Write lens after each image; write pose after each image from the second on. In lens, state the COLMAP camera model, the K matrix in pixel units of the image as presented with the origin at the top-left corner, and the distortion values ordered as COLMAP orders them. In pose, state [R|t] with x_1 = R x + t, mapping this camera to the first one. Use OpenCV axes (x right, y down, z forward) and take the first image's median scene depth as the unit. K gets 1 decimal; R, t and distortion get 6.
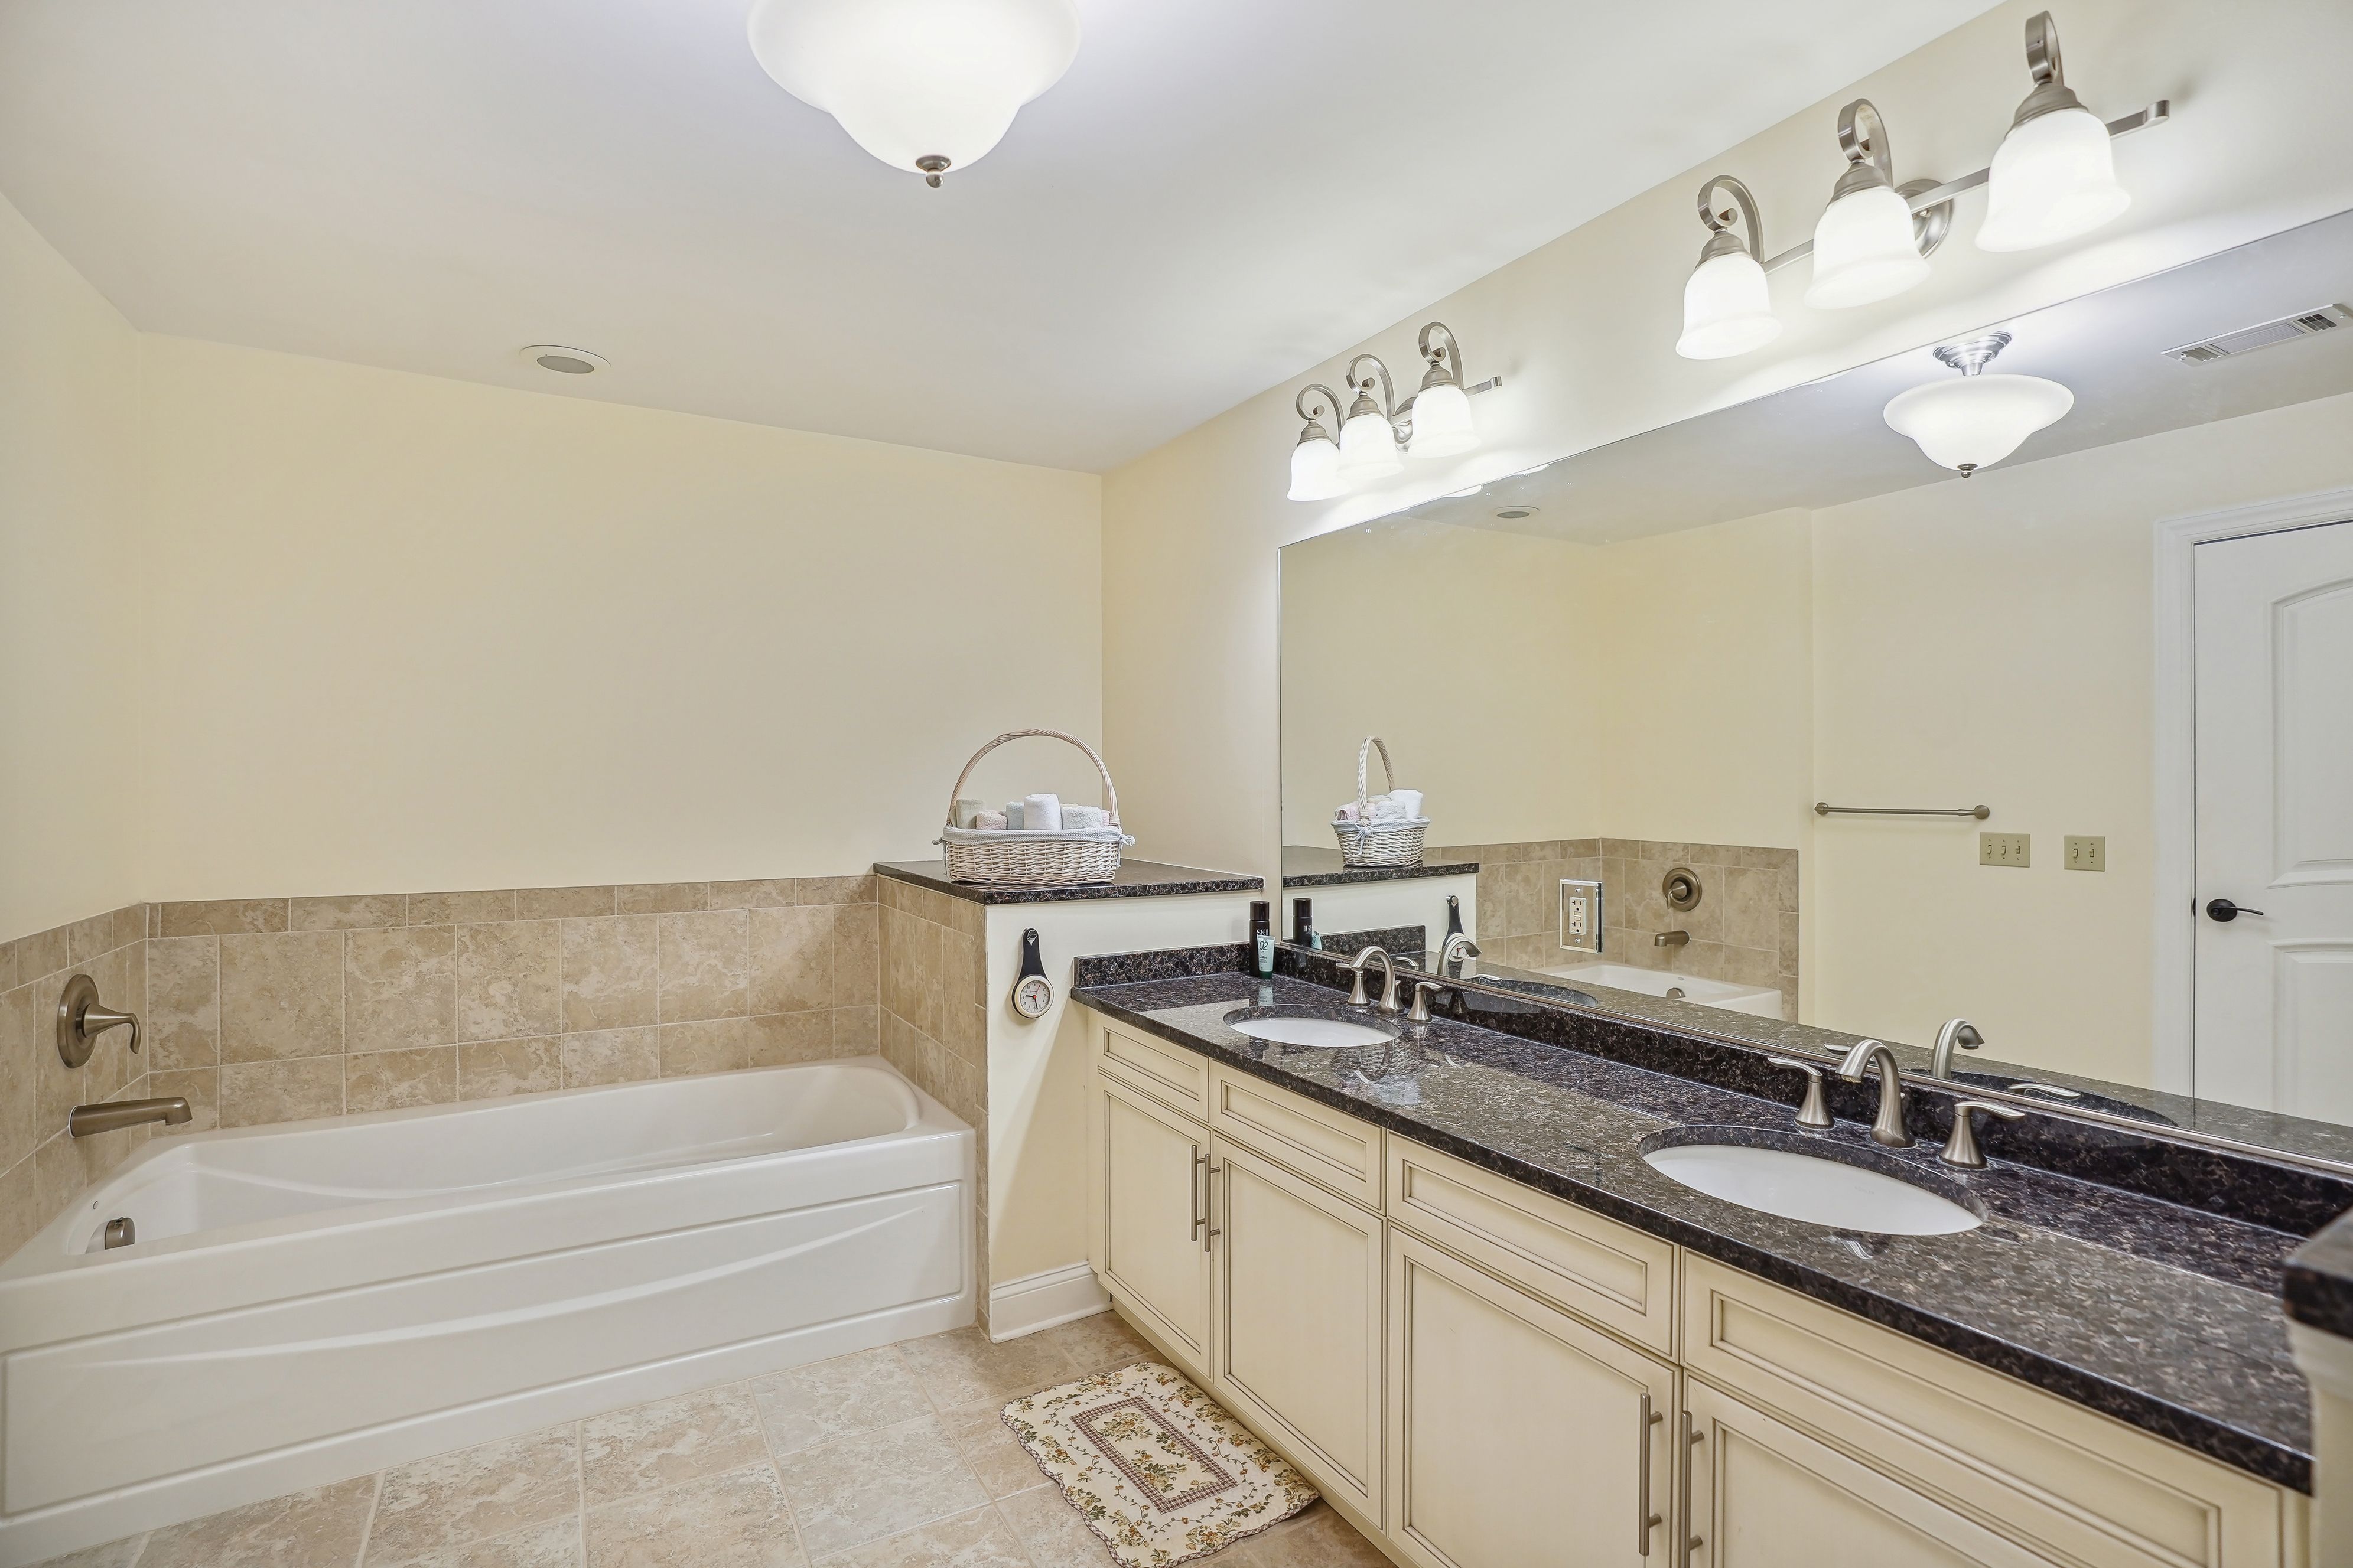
lens RADIAL K [[1109.0, 0, 1156.0], [0, 1109.0, 779.8], [0, 0, 1]] dist [0.002503, 0.000532]
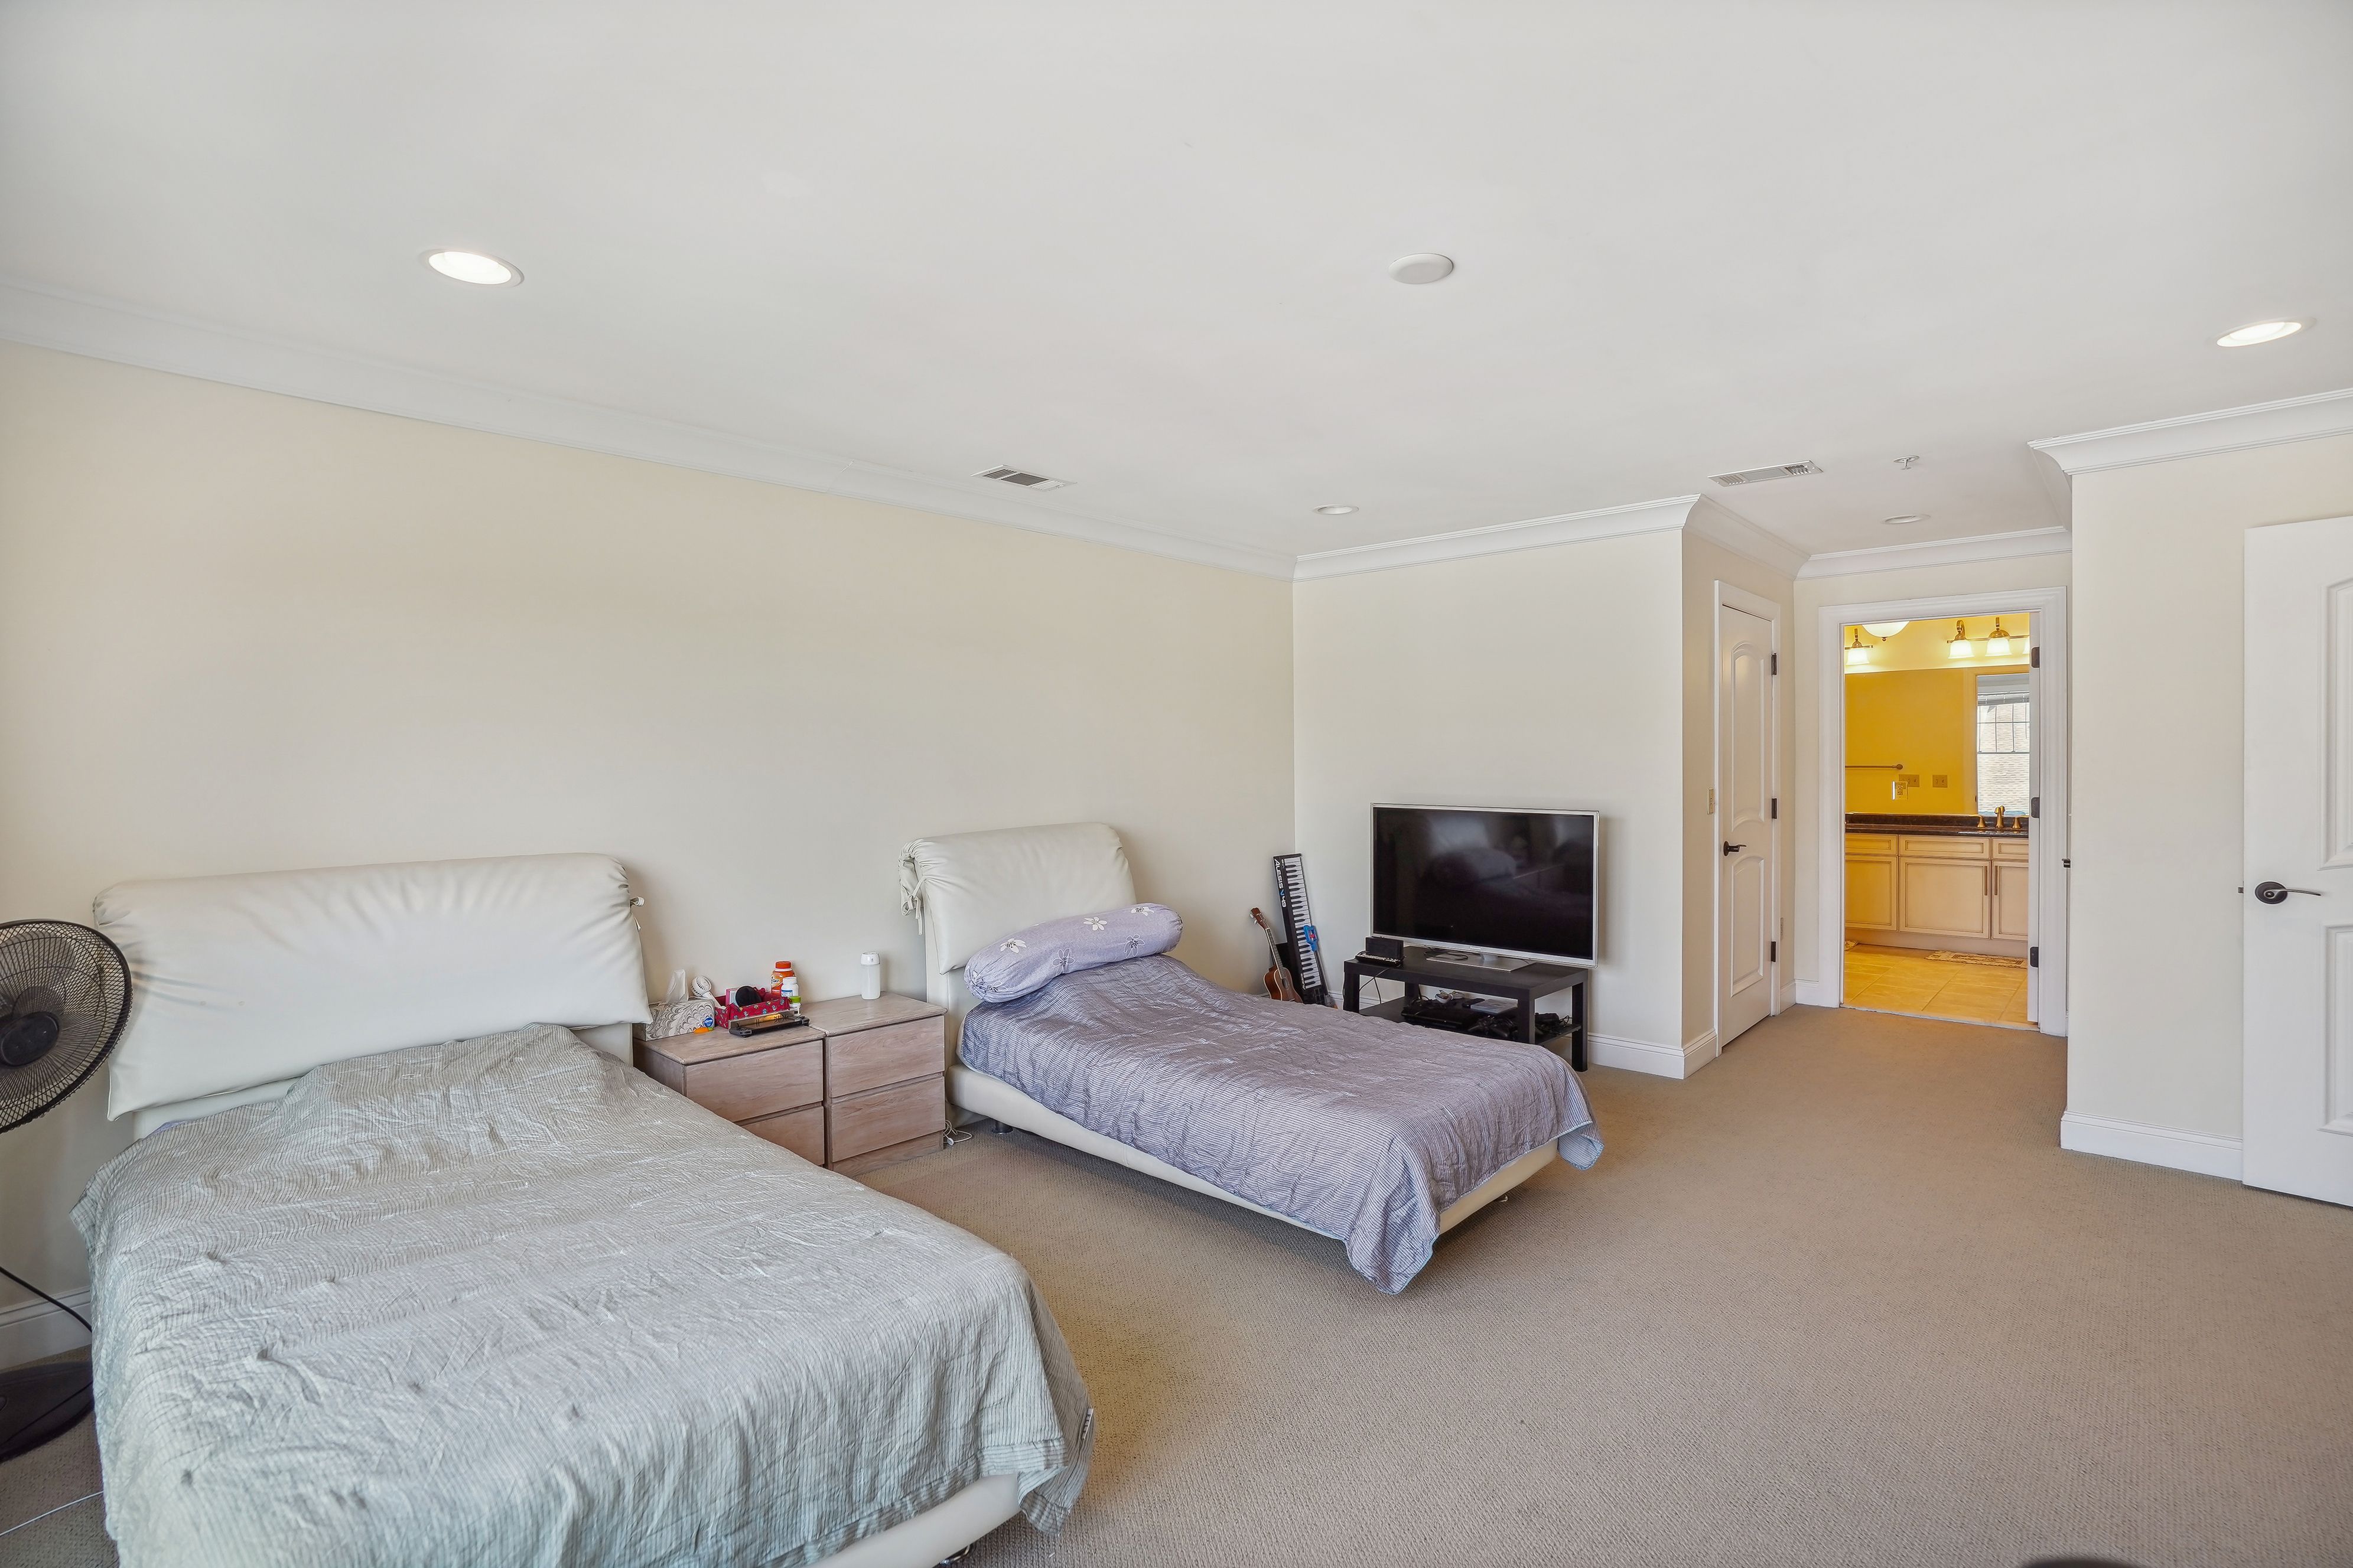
lens RADIAL K [[1109.0, 0, 1156.0], [0, 1109.0, 779.8], [0, 0, 1]] dist [0.002503, 0.000532]
pose [[0.955556, -0.007971, 0.294702, -2.597885], [0.002589, 0.999823, 0.018647, 0.006236], [-0.294798, -0.017055, 0.955407, -1.551840]]
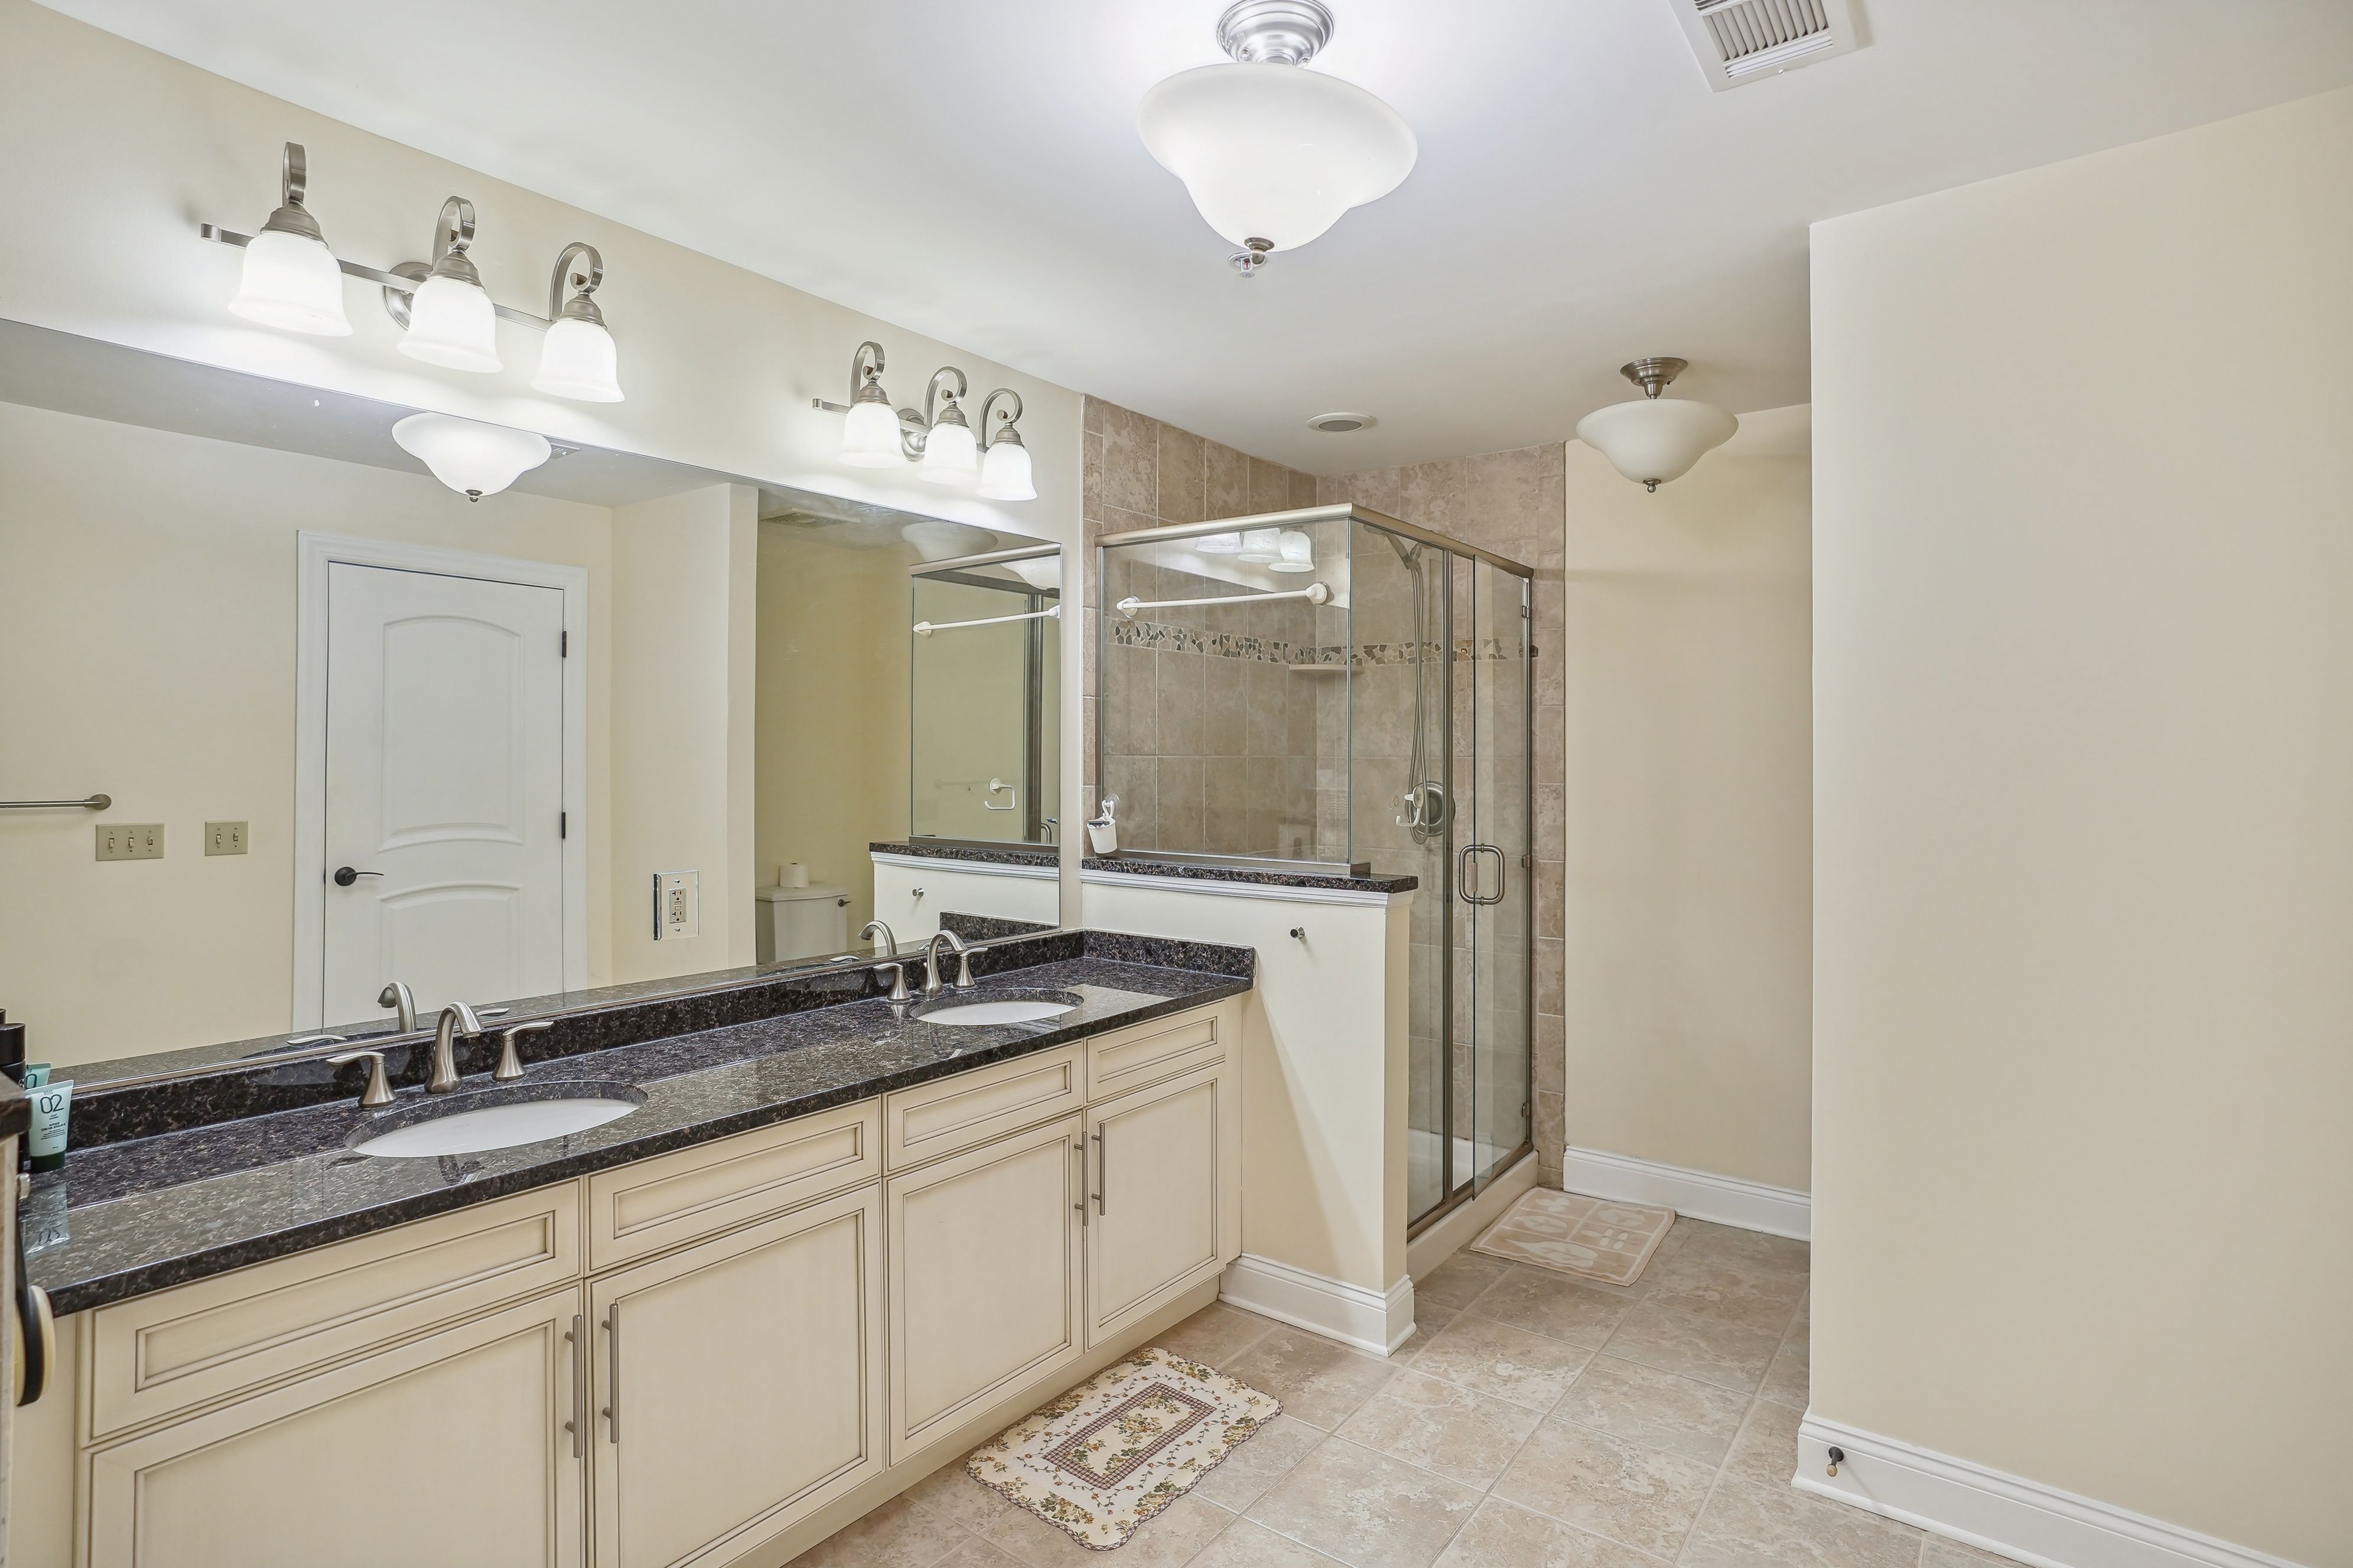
lens RADIAL K [[1195.3, 0, 1184.0], [0, 1195.3, 755.5], [0, 0, 1]] dist [0.001093, 0.000213]
pose [[-0.390300, 0.001497, 0.920687, -0.673087], [-0.005873, 0.999974, -0.004115, -0.013387], [-0.920669, -0.007014, -0.390281, 0.801839]]
